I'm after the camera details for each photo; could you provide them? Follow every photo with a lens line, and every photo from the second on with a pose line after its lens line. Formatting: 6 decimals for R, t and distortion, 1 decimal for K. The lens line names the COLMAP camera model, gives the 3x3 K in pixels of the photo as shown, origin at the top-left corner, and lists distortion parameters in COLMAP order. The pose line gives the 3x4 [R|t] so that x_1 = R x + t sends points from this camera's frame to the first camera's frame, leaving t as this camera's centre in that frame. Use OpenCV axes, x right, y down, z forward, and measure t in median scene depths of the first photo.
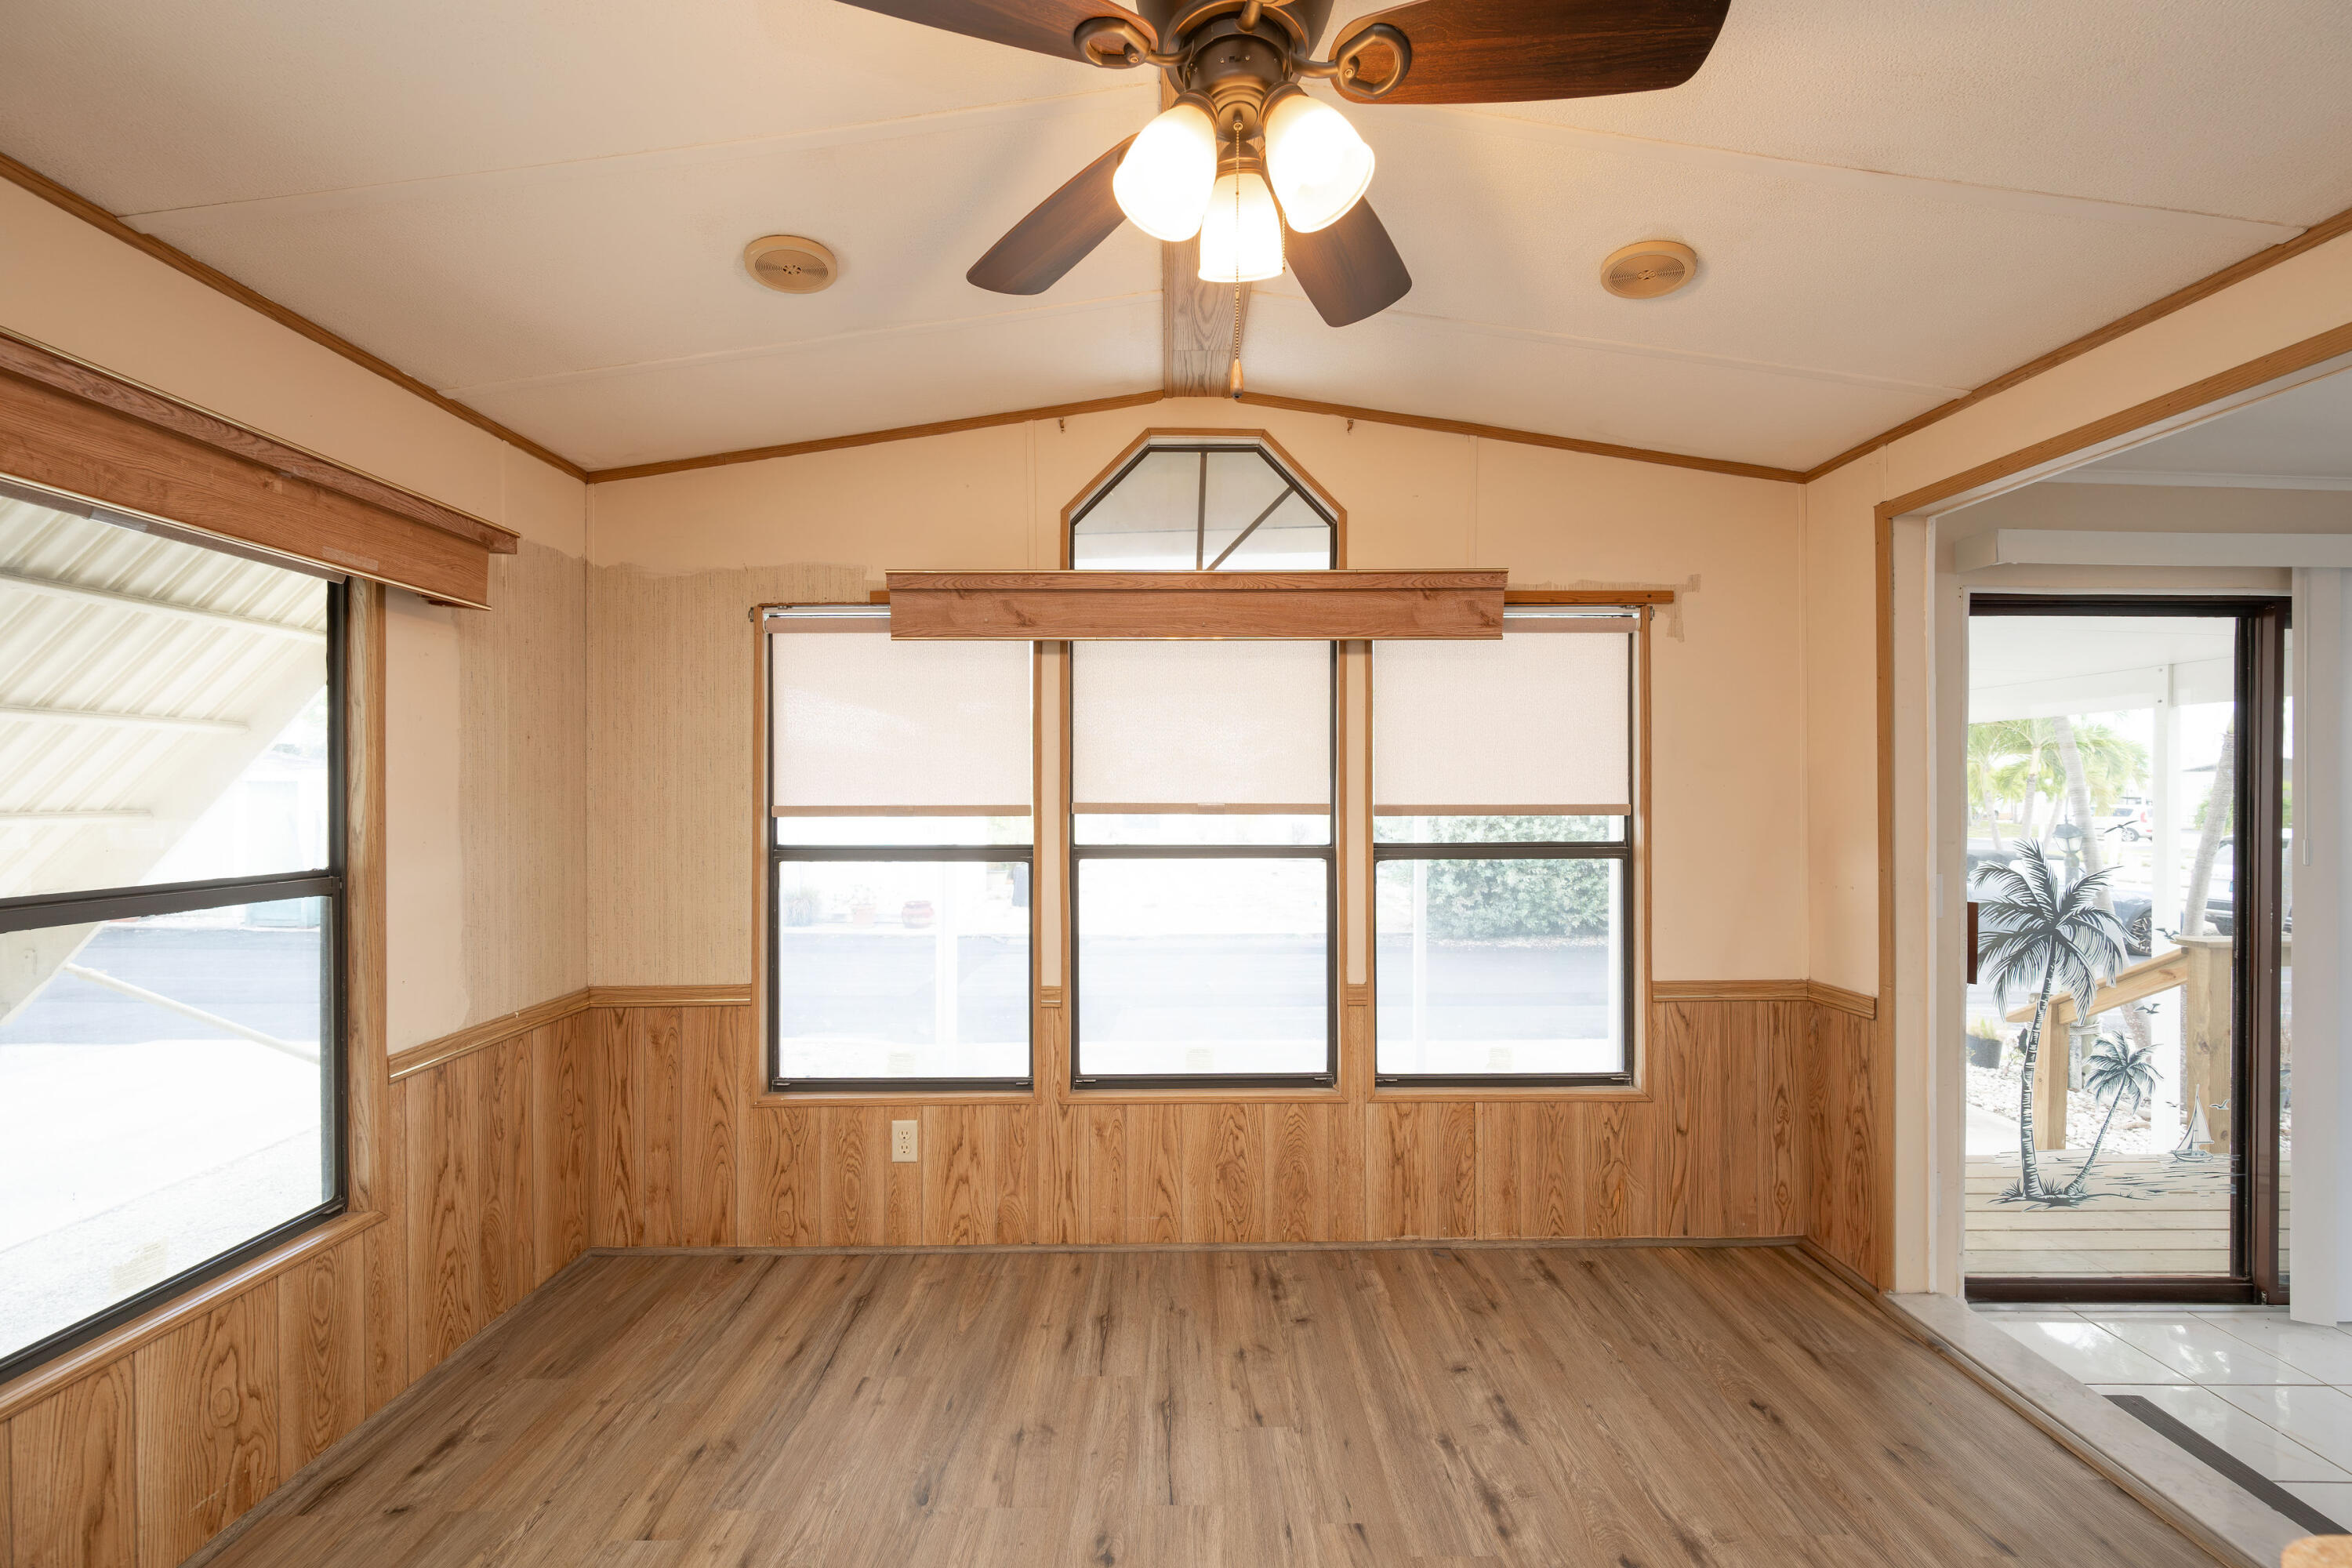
lens RADIAL K [[918.5, 0, 1178.2], [0, 918.5, 795.8], [0, 0, 1]] dist [-0.000994, 0.000178]
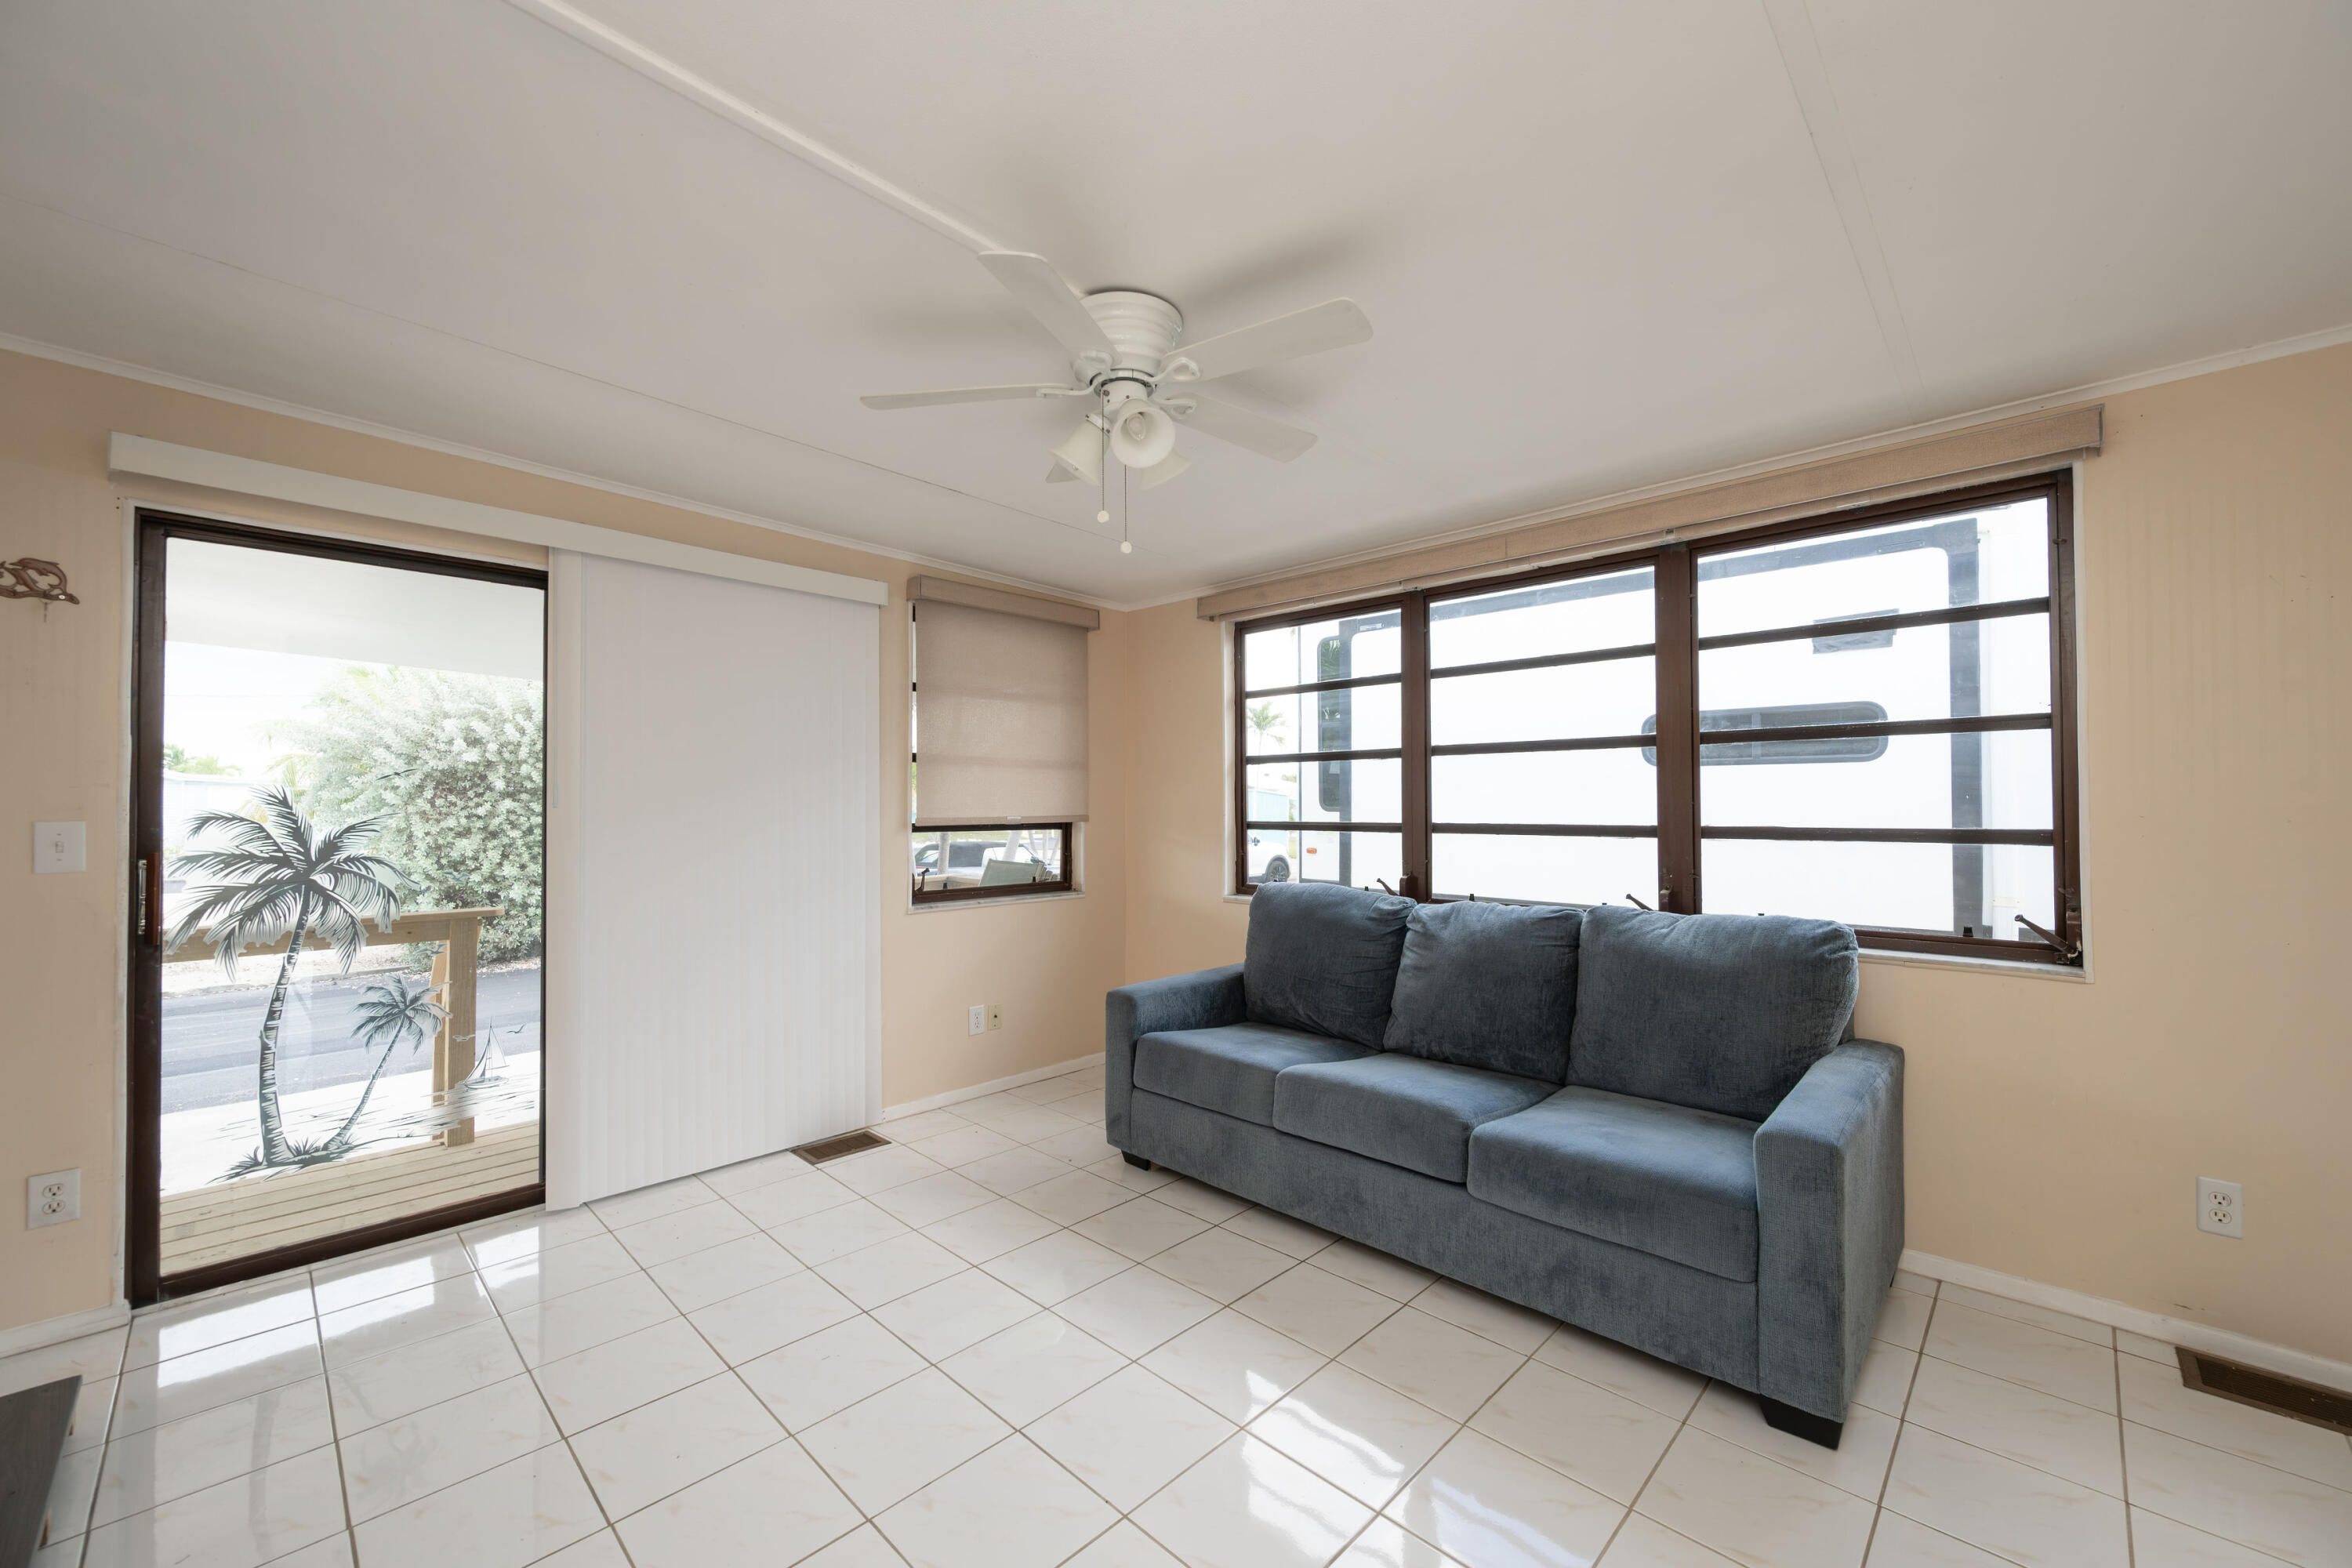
lens RADIAL K [[918.5, 0, 1167.4], [0, 918.5, 795.6], [0, 0, 1]] dist [-0.000994, 0.000178]
pose [[0.705349, 0.002765, 0.708854, 0.907199], [0.010201, 0.999849, -0.014050, 0.080461], [-0.708786, 0.017141, 0.705215, -0.327067]]
